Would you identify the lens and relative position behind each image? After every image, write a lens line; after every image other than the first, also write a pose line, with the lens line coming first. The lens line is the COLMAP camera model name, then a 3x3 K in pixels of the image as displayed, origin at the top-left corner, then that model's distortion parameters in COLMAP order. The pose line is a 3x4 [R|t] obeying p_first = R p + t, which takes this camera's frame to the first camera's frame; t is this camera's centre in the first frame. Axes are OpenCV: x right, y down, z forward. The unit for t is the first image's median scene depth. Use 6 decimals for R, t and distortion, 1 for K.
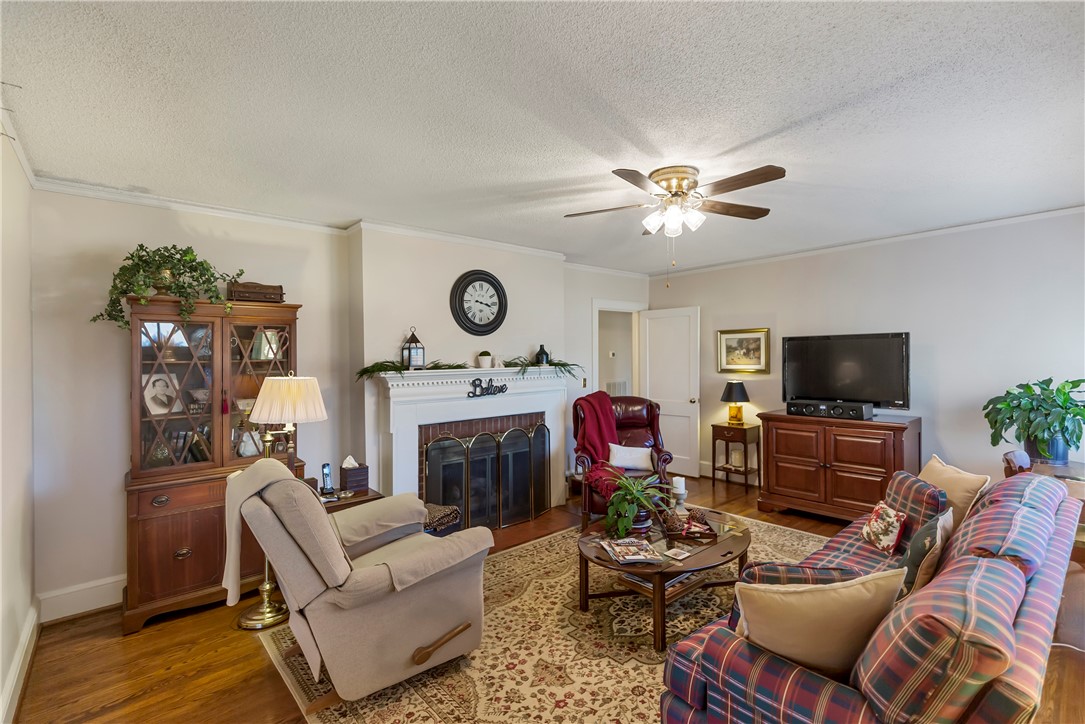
lens RADIAL K [[490.4, 0, 546.9], [0, 490.4, 356.8], [0, 0, 1]] dist [0.003192, 0.000357]
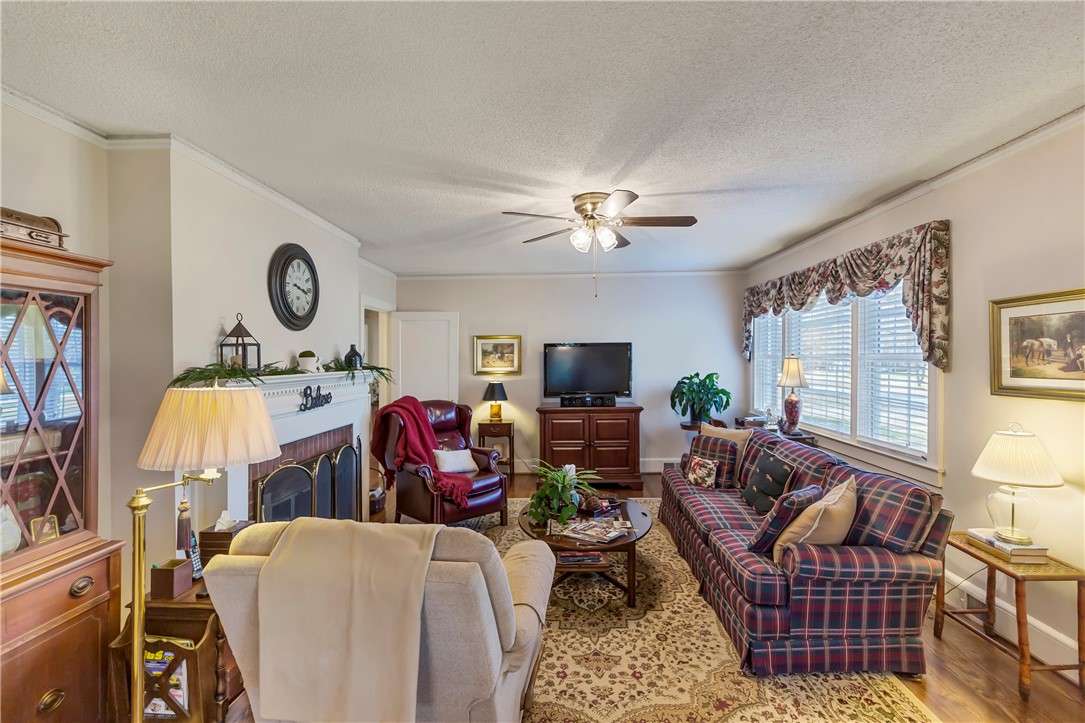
lens RADIAL K [[491.9, 0, 545.5], [0, 491.9, 362.9], [0, 0, 1]] dist [0.001987, 0.000766]
pose [[0.685256, -0.000644, 0.728302, -0.447846], [0.000419, 1.000000, 0.000490, 0.007665], [-0.728302, -0.000030, 0.685256, 0.199193]]
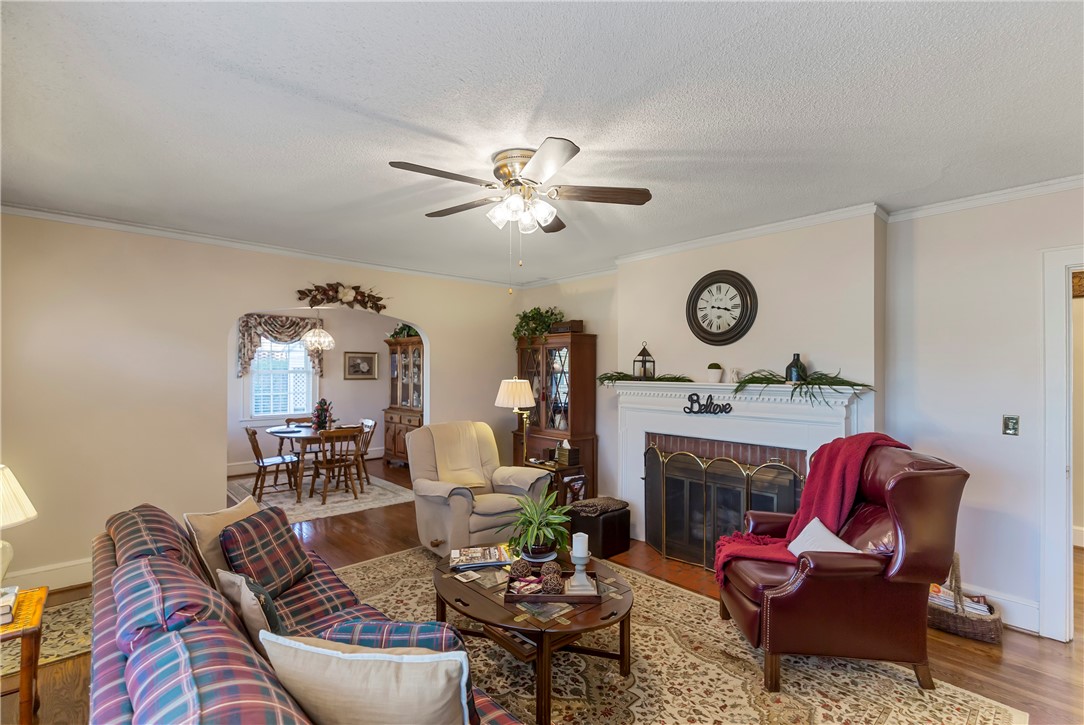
lens RADIAL K [[491.4, 0, 545.0], [0, 491.4, 363.9], [0, 0, 1]] dist [0.001987, 0.000766]
pose [[0.025985, 0.000699, -0.999662, 0.763295], [-0.003059, 0.999995, 0.000620, -0.010437], [0.999658, 0.003042, 0.025987, 0.695720]]
